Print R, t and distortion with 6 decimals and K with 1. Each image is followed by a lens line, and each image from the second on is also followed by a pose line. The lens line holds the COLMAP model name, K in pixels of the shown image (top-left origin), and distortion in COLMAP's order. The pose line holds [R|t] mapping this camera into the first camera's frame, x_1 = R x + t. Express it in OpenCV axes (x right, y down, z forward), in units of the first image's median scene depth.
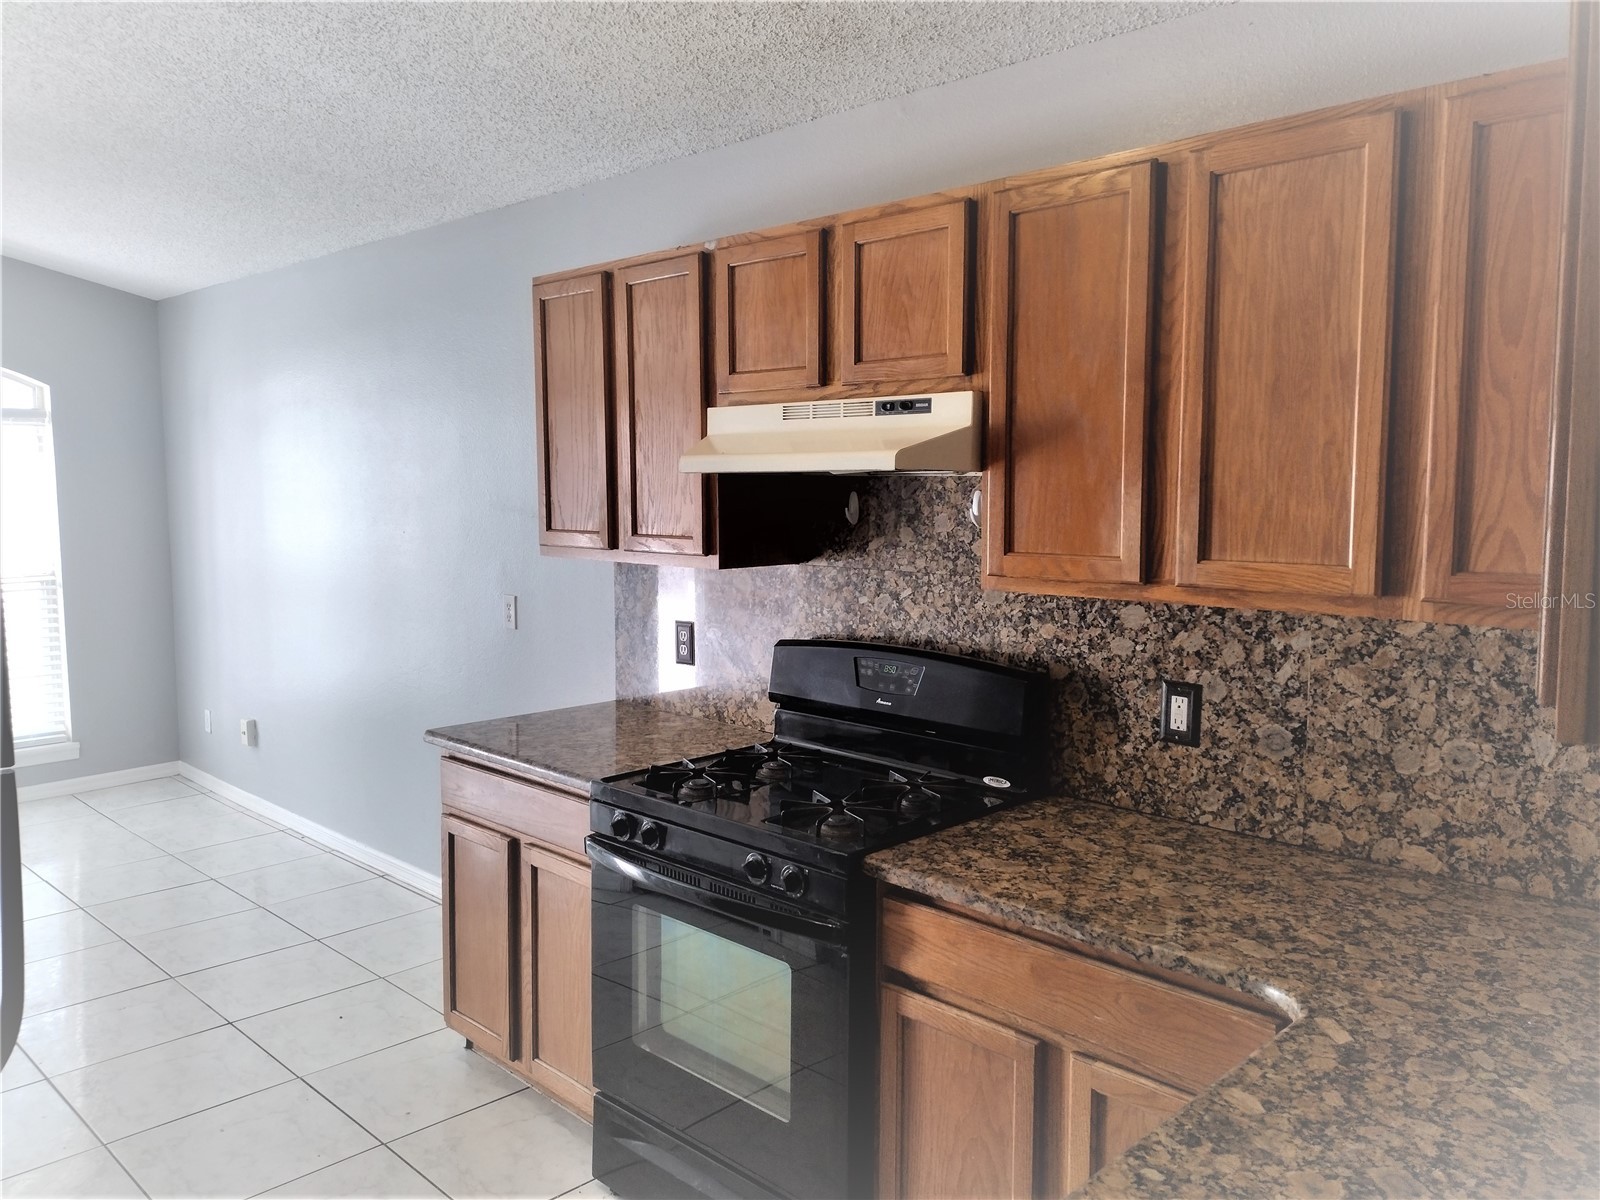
lens RADIAL K [[1204.8, 0, 783.6], [0, 1204.8, 591.0], [0, 0, 1]] dist [0.022894, -0.055904]
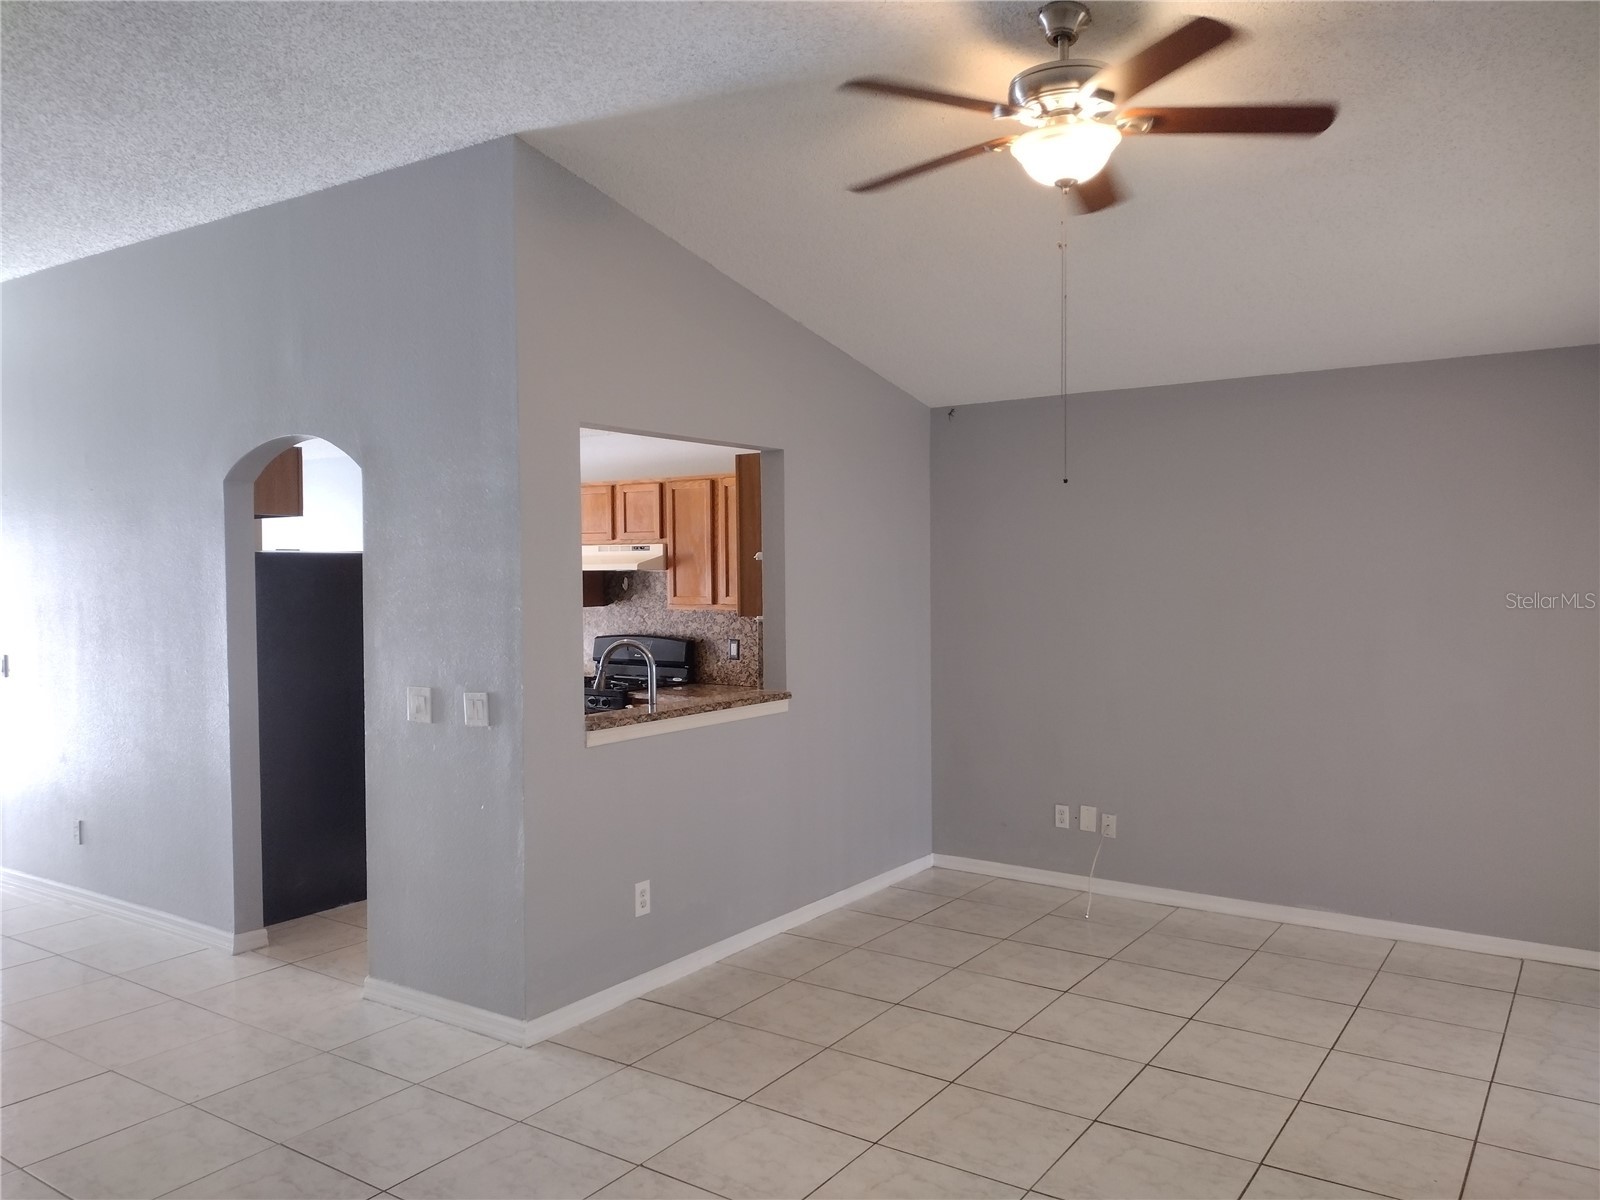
lens RADIAL K [[1204.8, 0, 807.8], [0, 1204.8, 597.6], [0, 0, 1]] dist [0.022894, -0.055904]
pose [[0.981908, -0.010001, 0.189097, -0.061650], [0.022873, 0.997557, -0.066013, 0.179650], [-0.187975, 0.069144, 0.979737, -2.053741]]
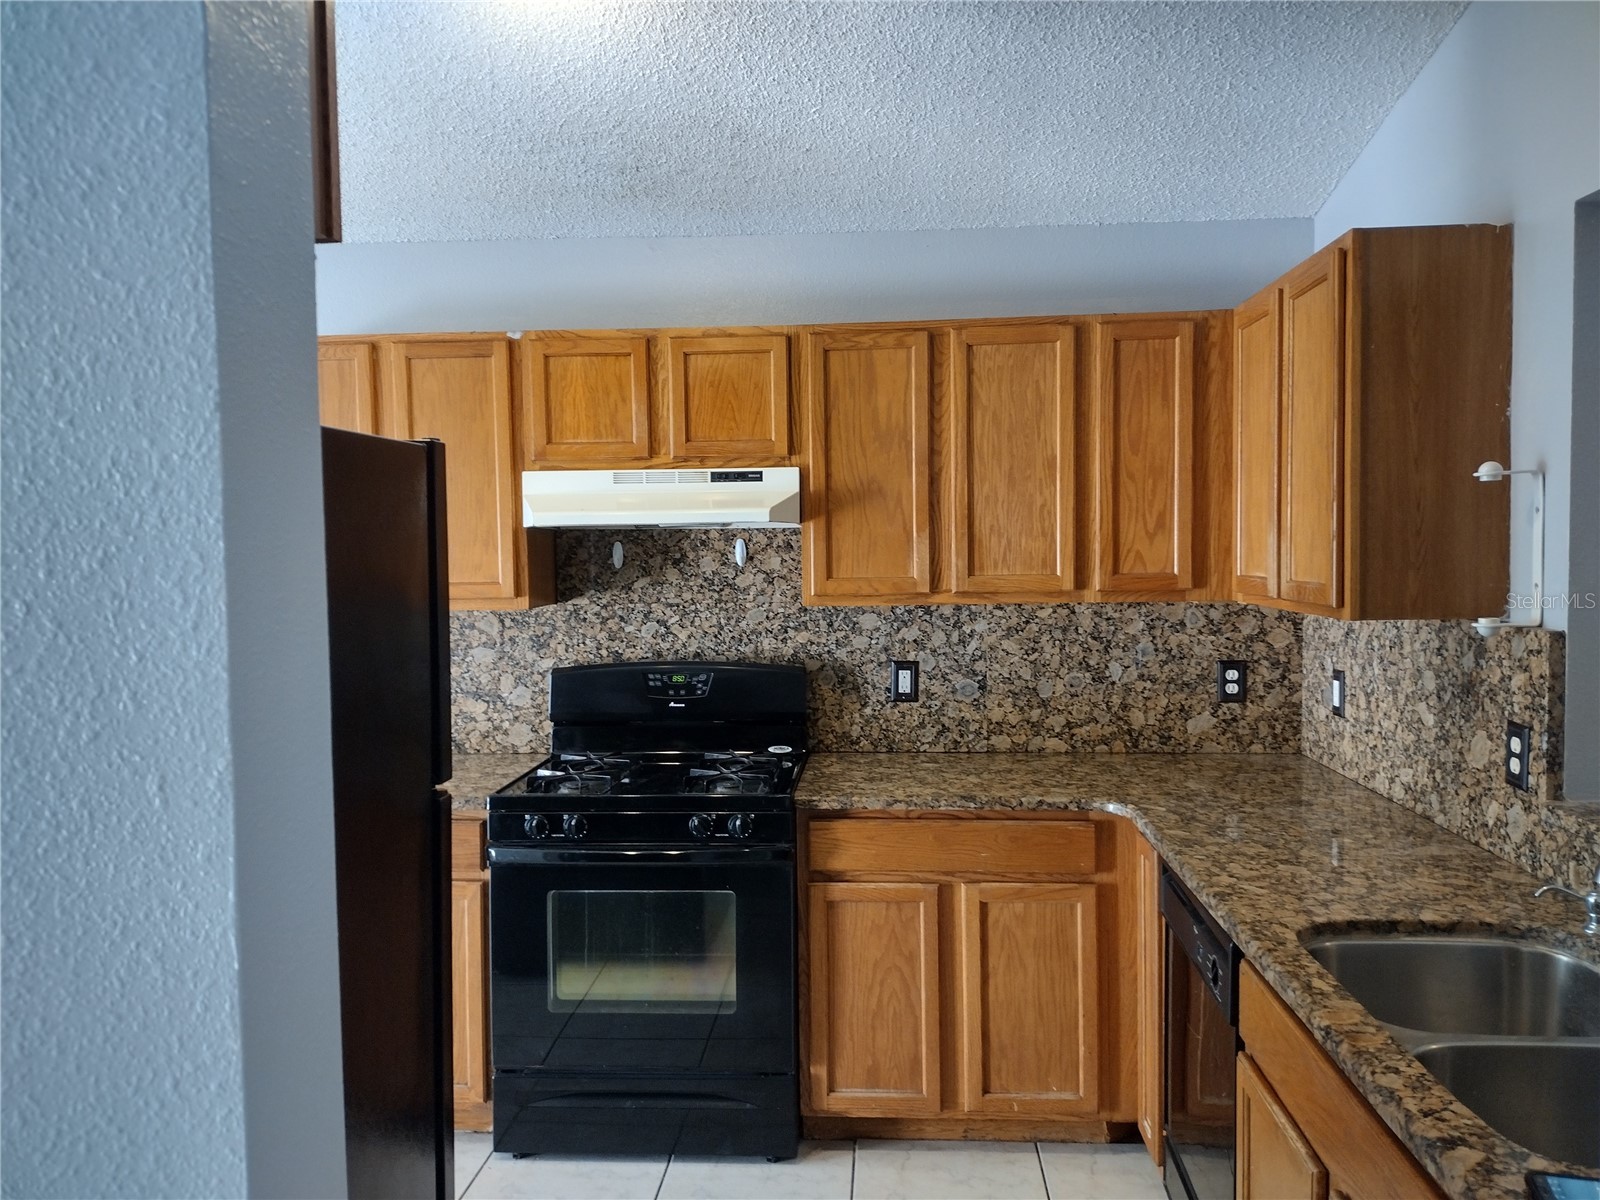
lens RADIAL K [[1204.8, 0, 800.3], [0, 1204.8, 605.6], [0, 0, 1]] dist [0.022894, -0.055904]
pose [[0.752677, -0.044175, 0.656906, -0.787407], [0.072510, 0.997239, -0.016020, 0.020882], [-0.654385, 0.059690, 0.753802, -0.070647]]
